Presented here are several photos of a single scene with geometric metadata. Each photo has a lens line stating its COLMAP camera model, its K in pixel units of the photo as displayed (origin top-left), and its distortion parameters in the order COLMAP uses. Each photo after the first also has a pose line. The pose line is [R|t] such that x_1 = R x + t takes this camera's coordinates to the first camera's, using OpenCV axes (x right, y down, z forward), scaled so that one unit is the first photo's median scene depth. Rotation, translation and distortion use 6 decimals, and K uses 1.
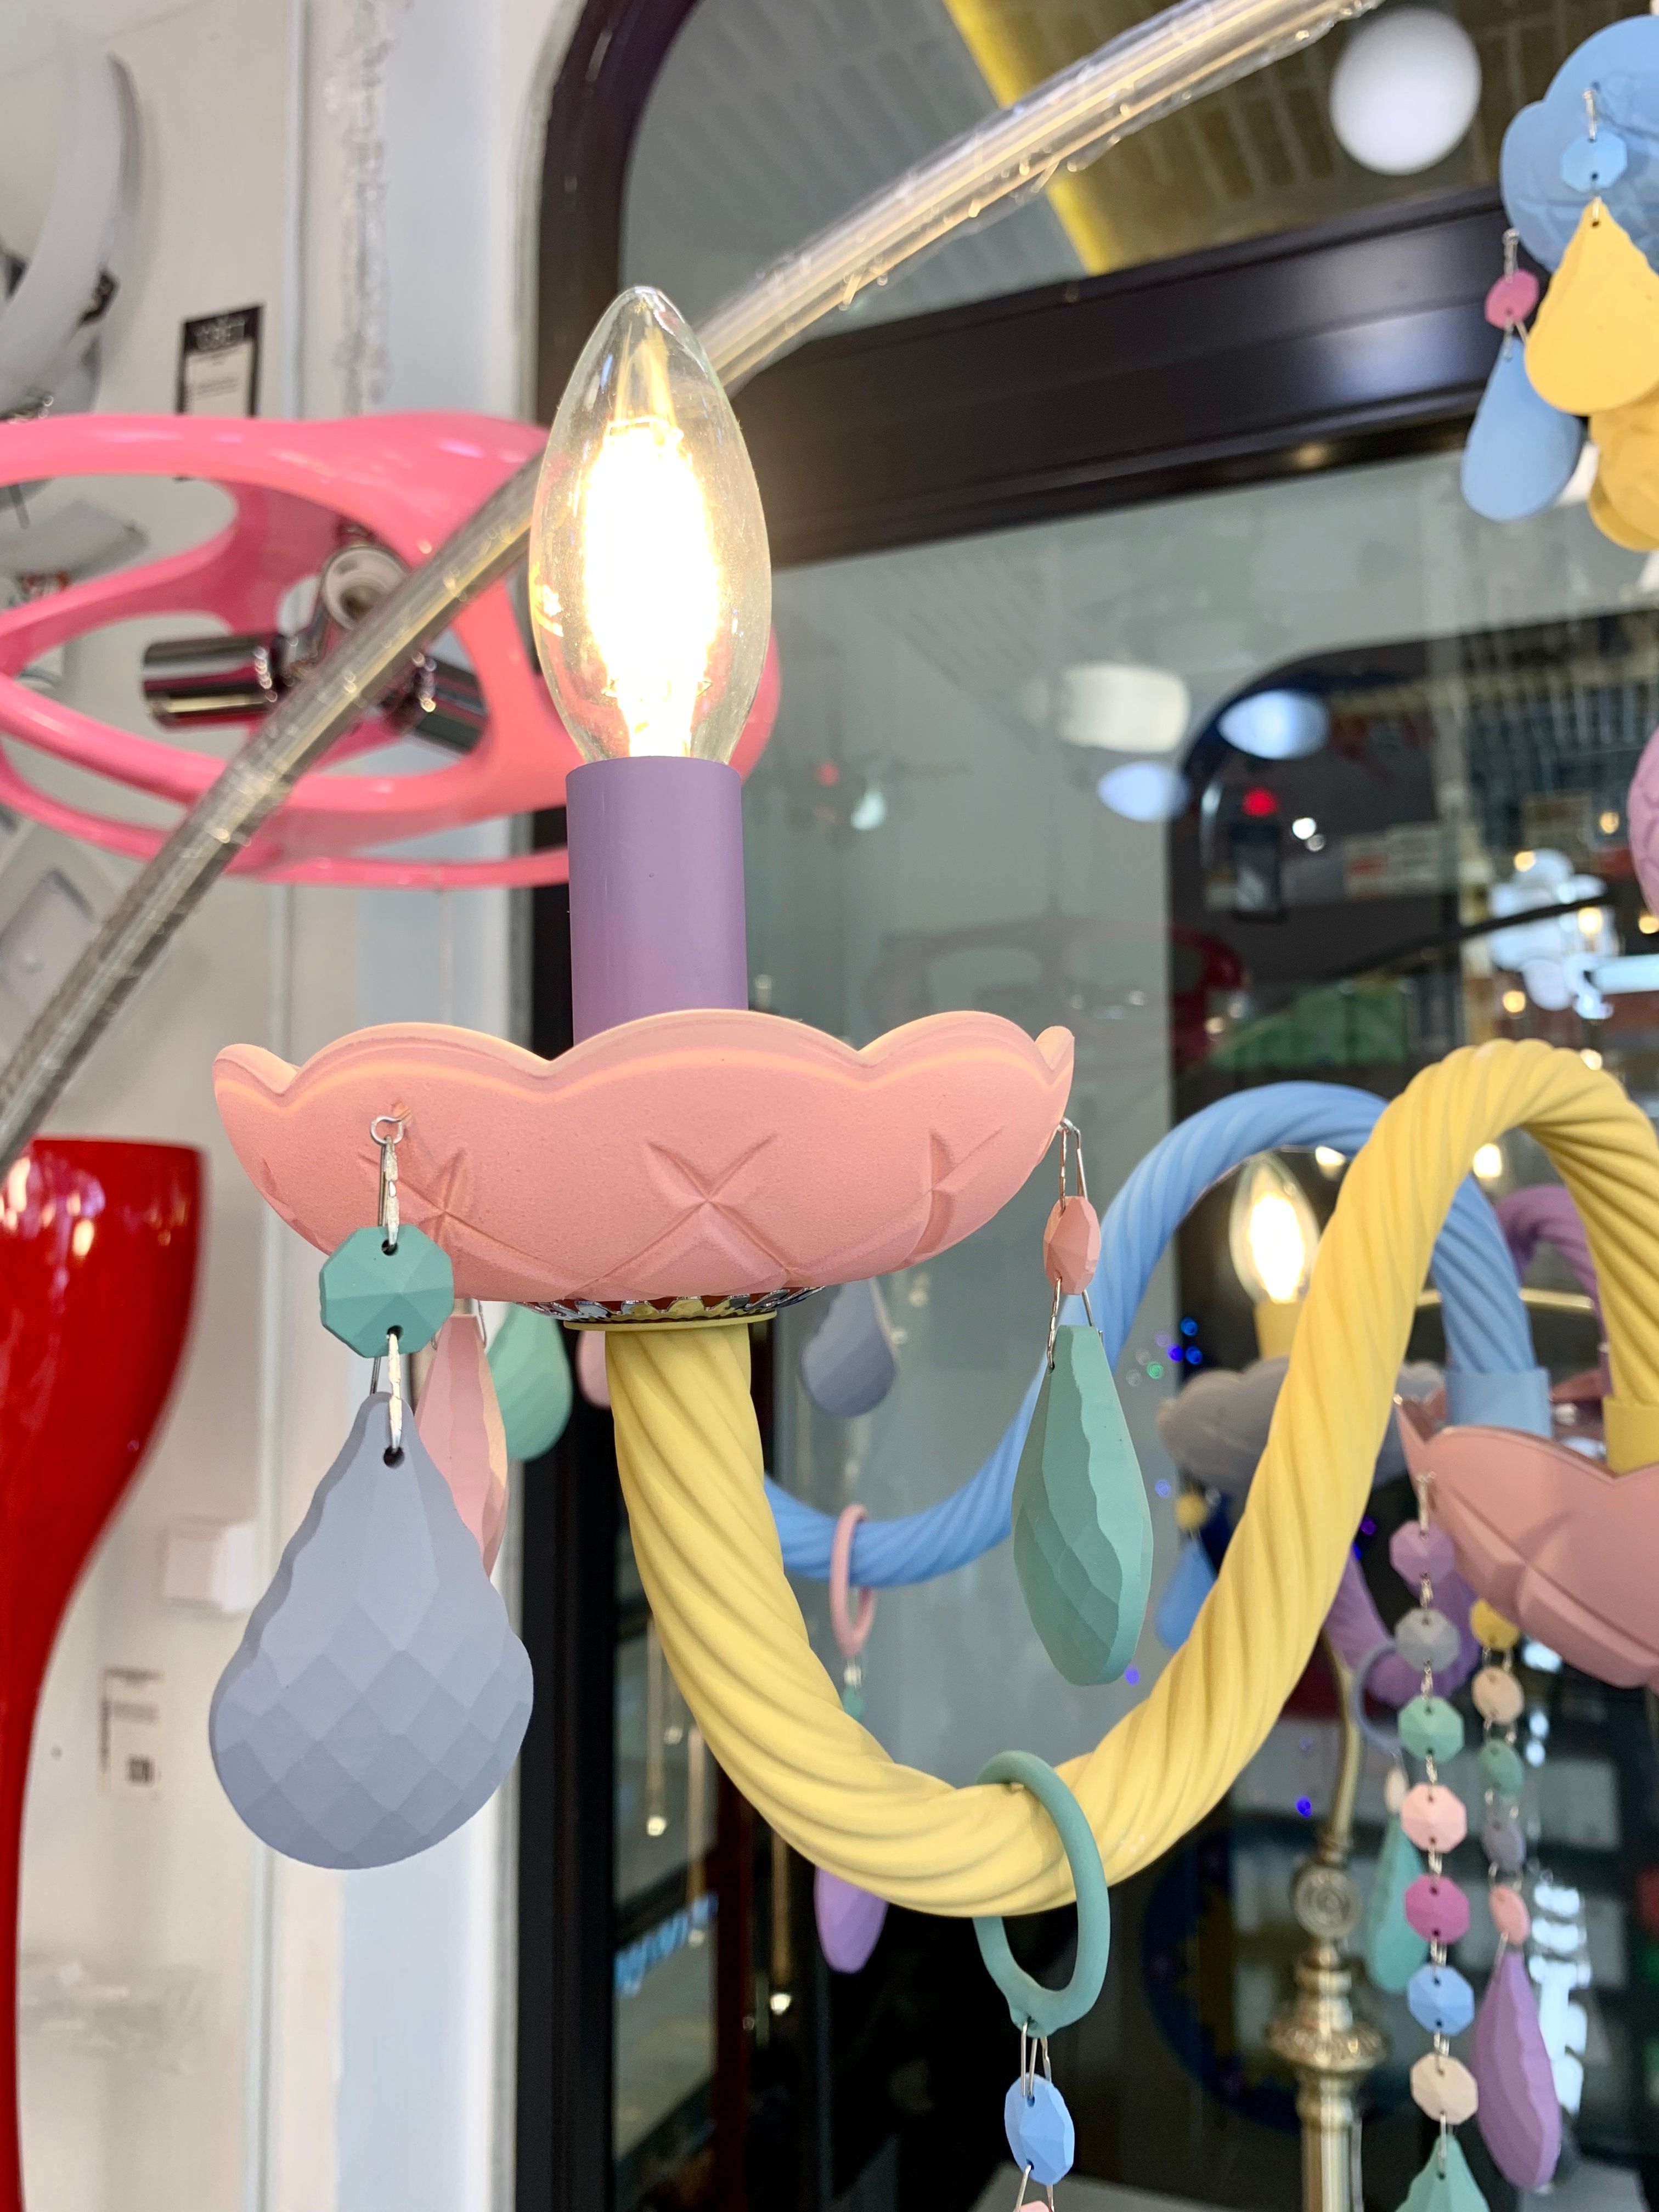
lens RADIAL K [[1716.5, 0, 823.1], [0, 1716.5, 1086.9], [0, 0, 1]] dist [0.008103, -0.025586]
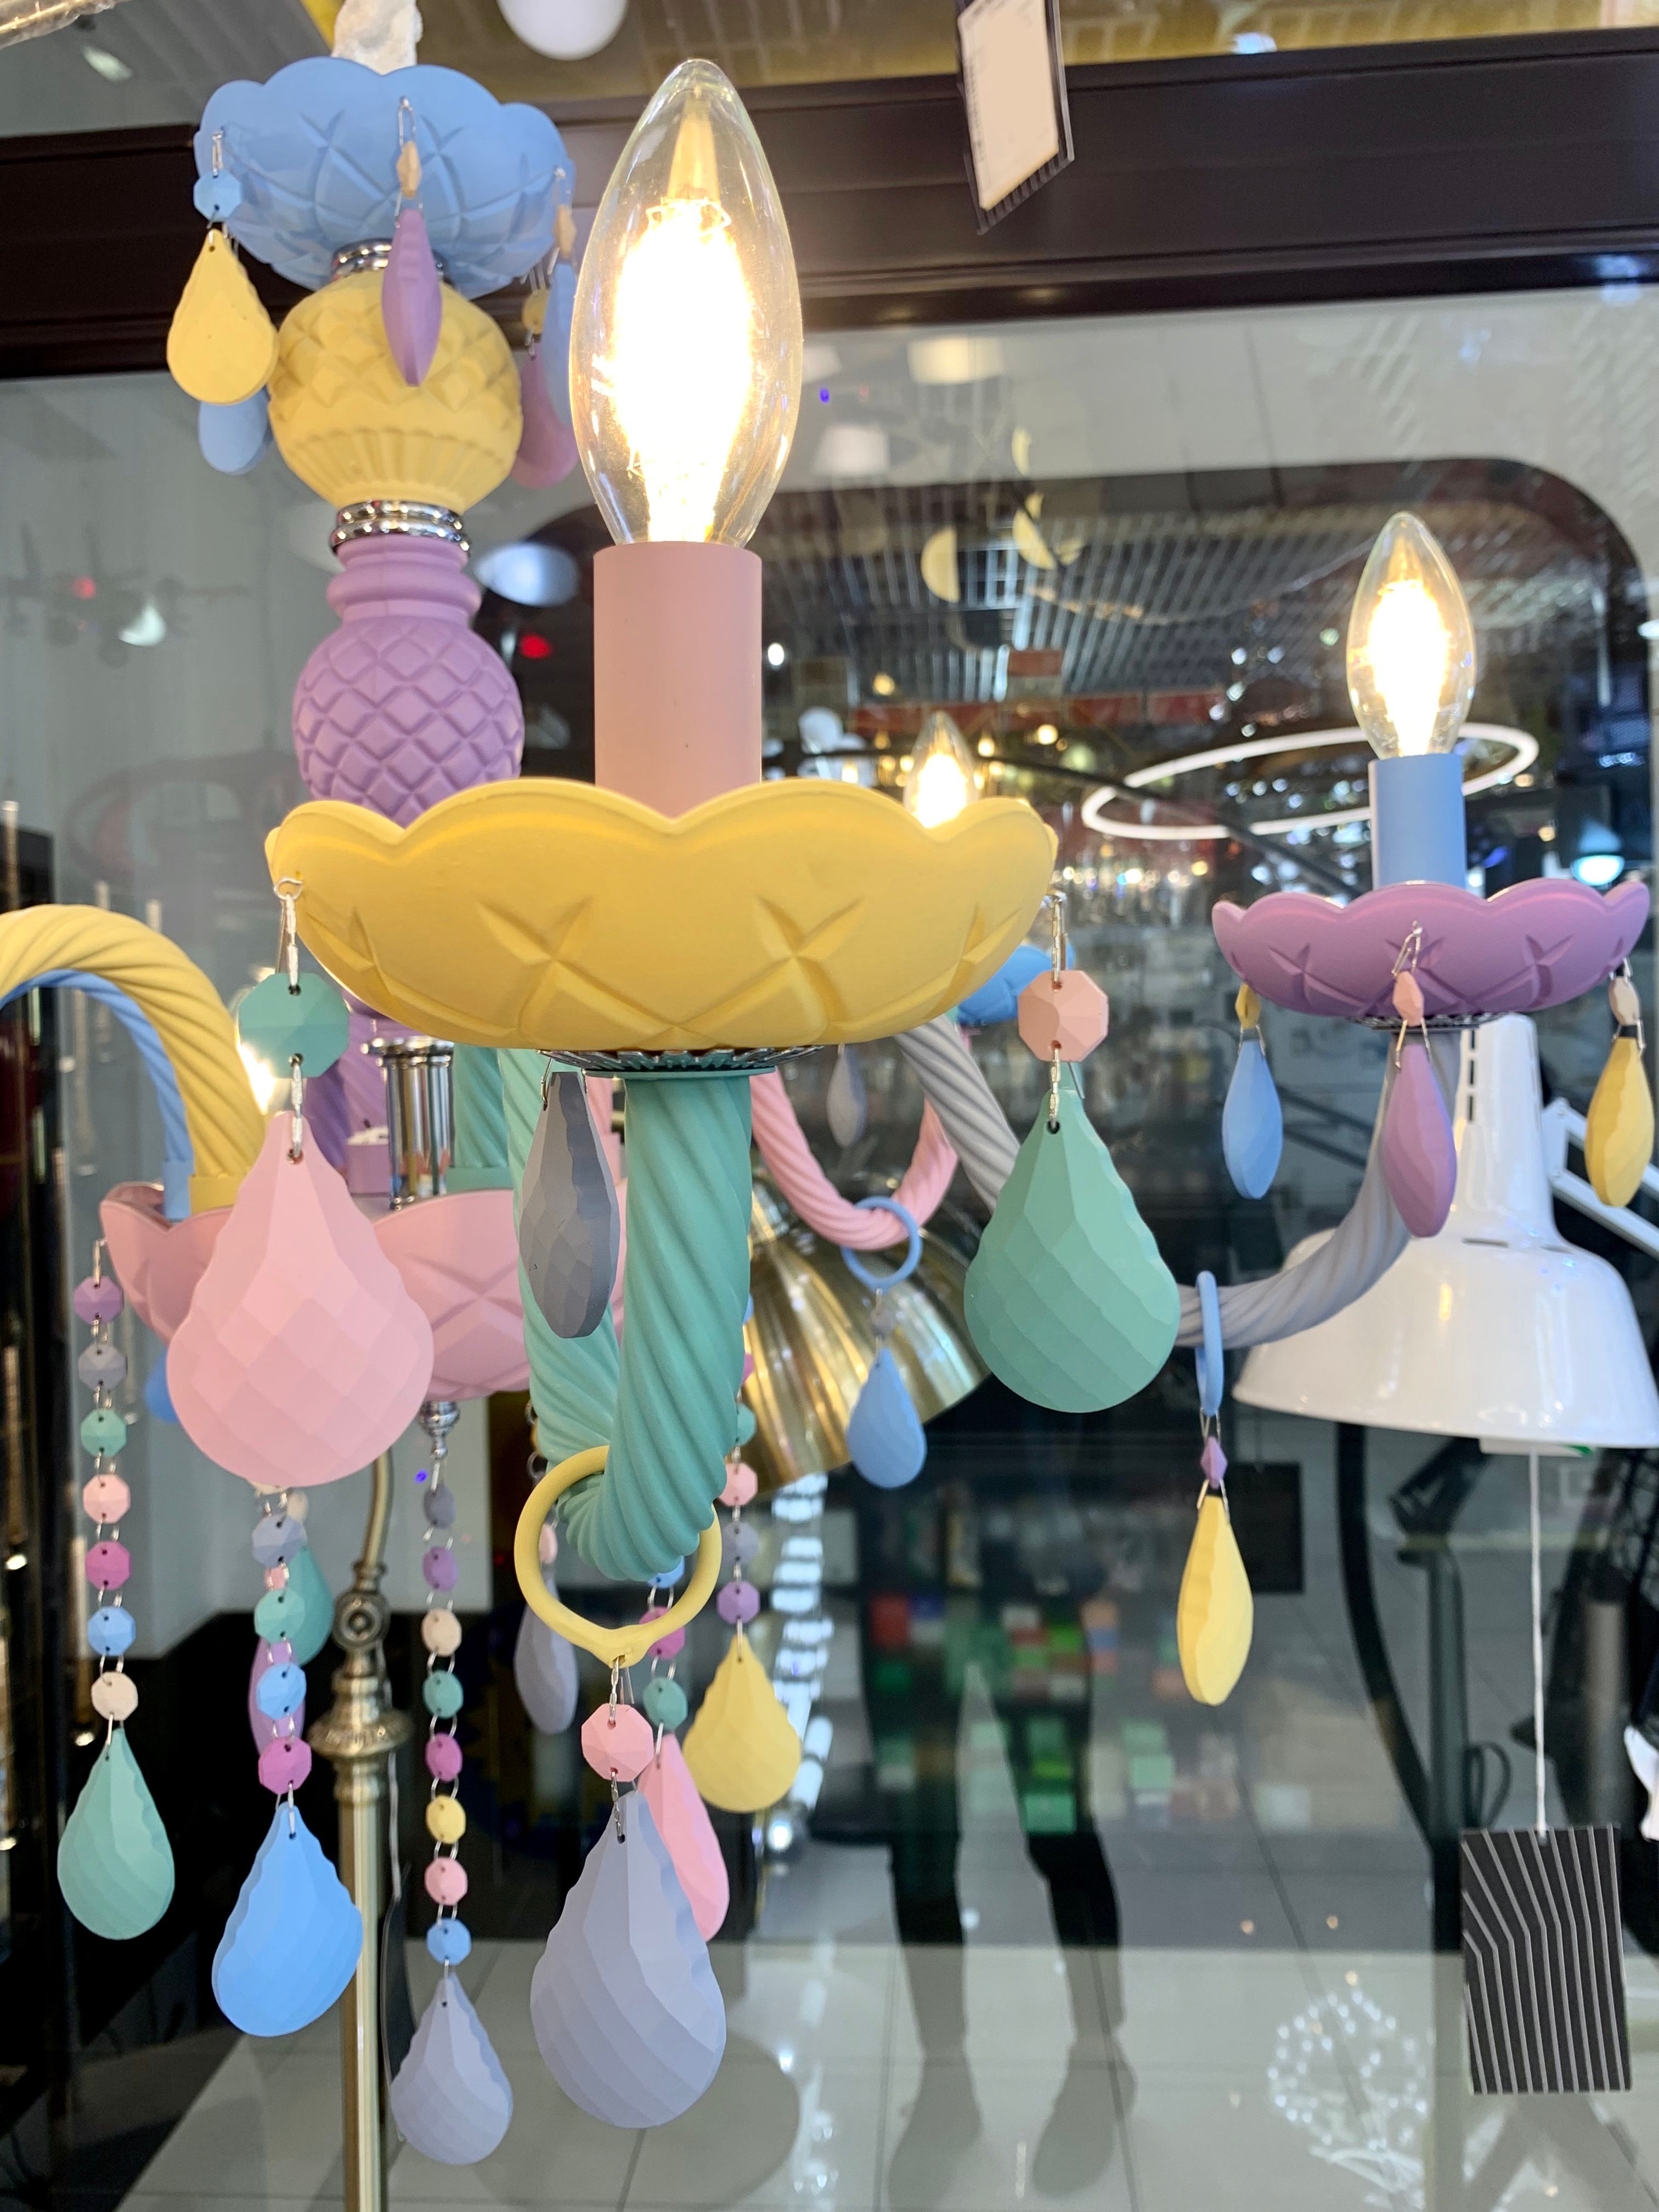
lens RADIAL K [[1716.5, 0, 840.4], [0, 1716.5, 1082.8], [0, 0, 1]] dist [0.008103, -0.025586]
pose [[0.940737, -0.019924, 0.338550, 0.215403], [-0.012709, 0.995500, 0.093901, -0.009694], [-0.338898, -0.092639, 0.936251, -0.187086]]
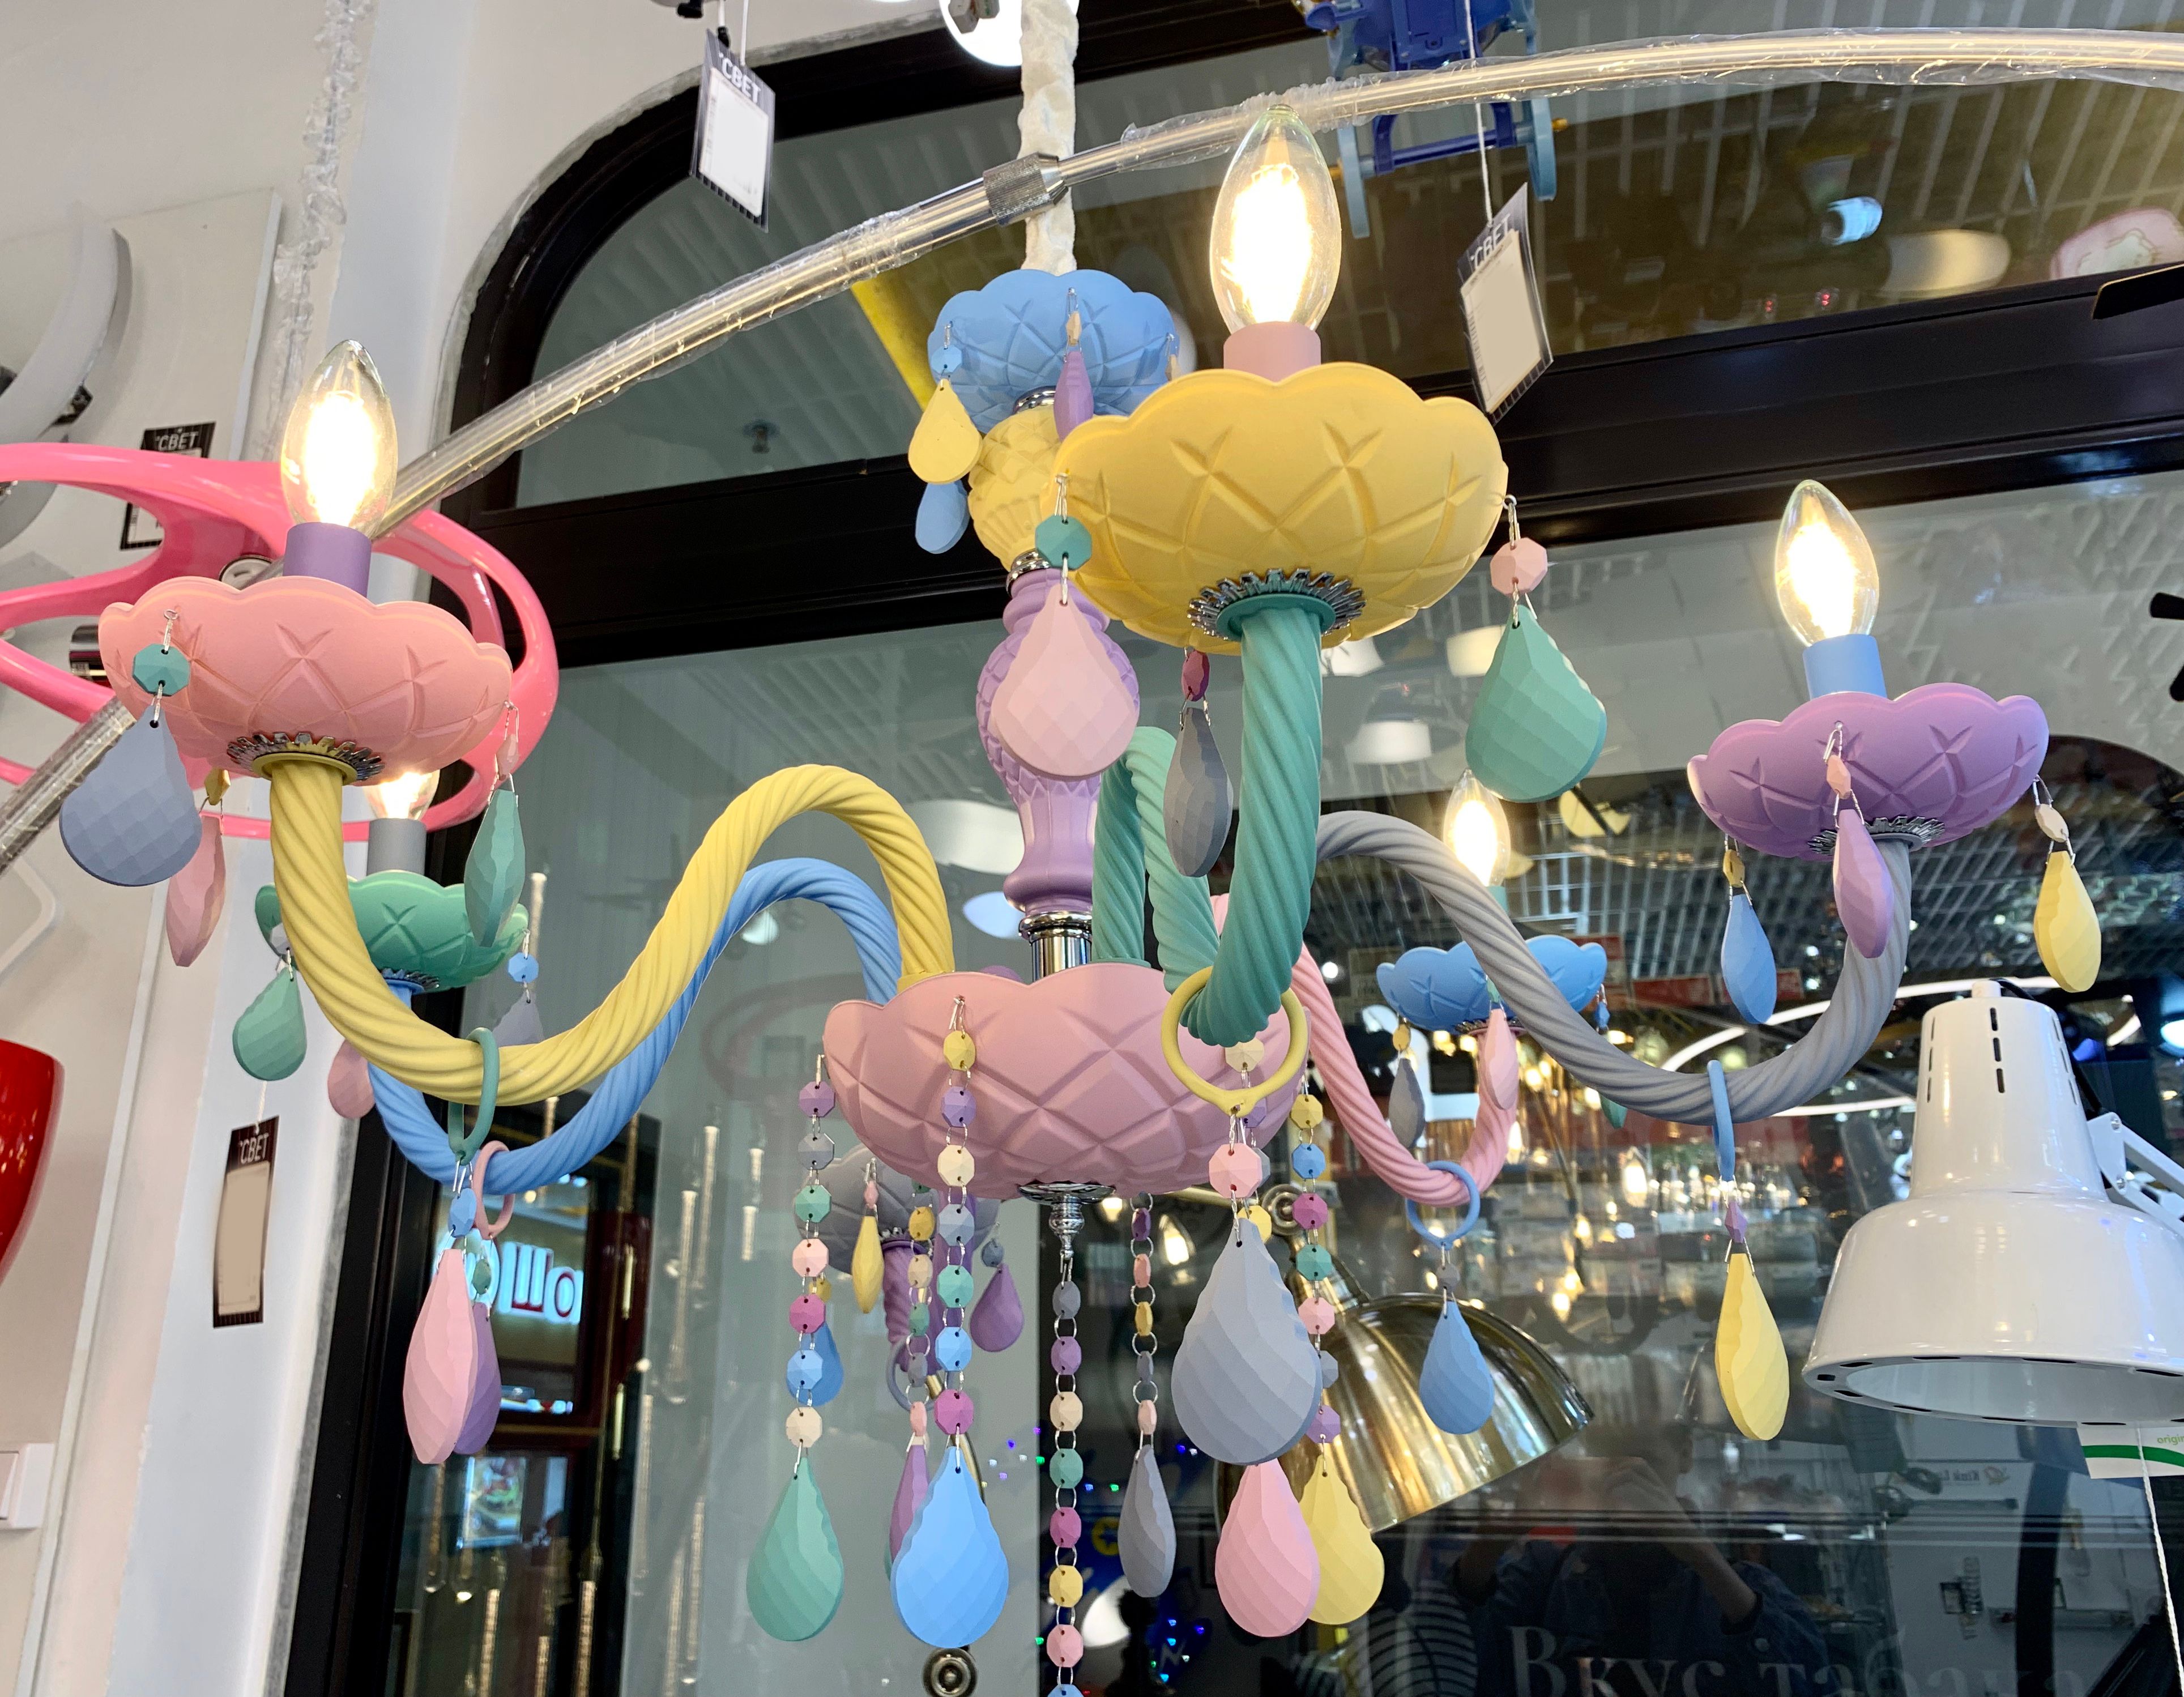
lens RADIAL K [[1786.8, 0, 1051.3], [0, 1786.8, 854.4], [0, 0, 1]] dist [-0.011628, 0.017797]
pose [[0.988230, 0.055583, 0.142521, 0.153836], [-0.018910, 0.968895, -0.246747, 0.226737], [-0.151803, 0.241148, 0.958542, -0.371465]]
